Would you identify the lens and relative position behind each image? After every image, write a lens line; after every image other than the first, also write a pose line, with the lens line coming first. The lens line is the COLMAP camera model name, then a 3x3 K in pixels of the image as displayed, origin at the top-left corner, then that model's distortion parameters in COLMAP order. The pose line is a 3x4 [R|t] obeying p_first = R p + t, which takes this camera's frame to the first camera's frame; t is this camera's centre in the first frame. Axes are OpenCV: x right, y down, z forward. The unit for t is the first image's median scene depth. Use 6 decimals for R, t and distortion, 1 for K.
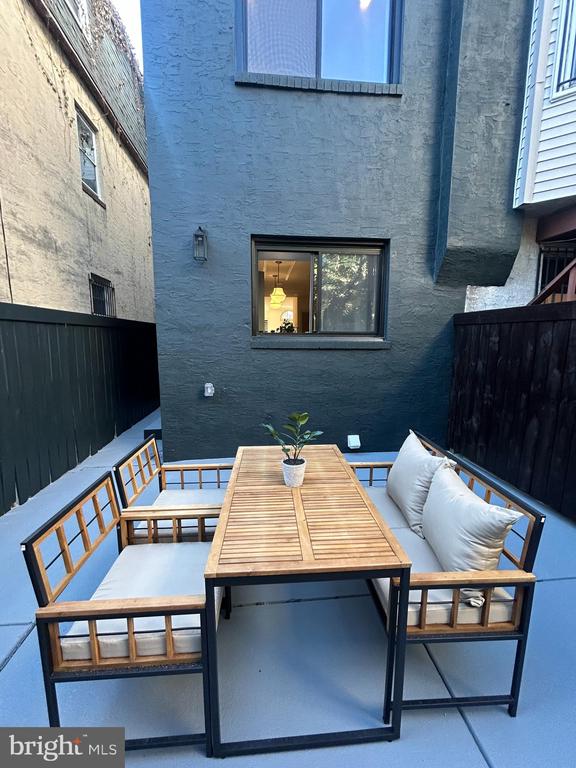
lens RADIAL K [[308.6, 0, 287.8], [0, 308.6, 383.0], [0, 0, 1]] dist [-0.003921, 0.000323]
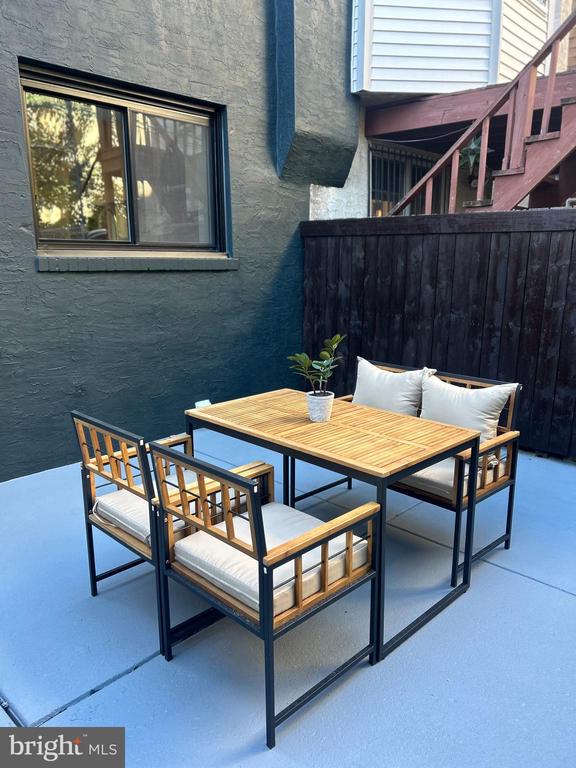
lens RADIAL K [[578.9, 0, 288.9], [0, 578.9, 386.3], [0, 0, 1]] dist [0.027399, -0.028730]
pose [[0.754534, -0.145295, 0.639975, -0.493213], [0.098093, 0.989198, 0.108928, 0.021103], [-0.648888, -0.019413, 0.760636, -0.083945]]
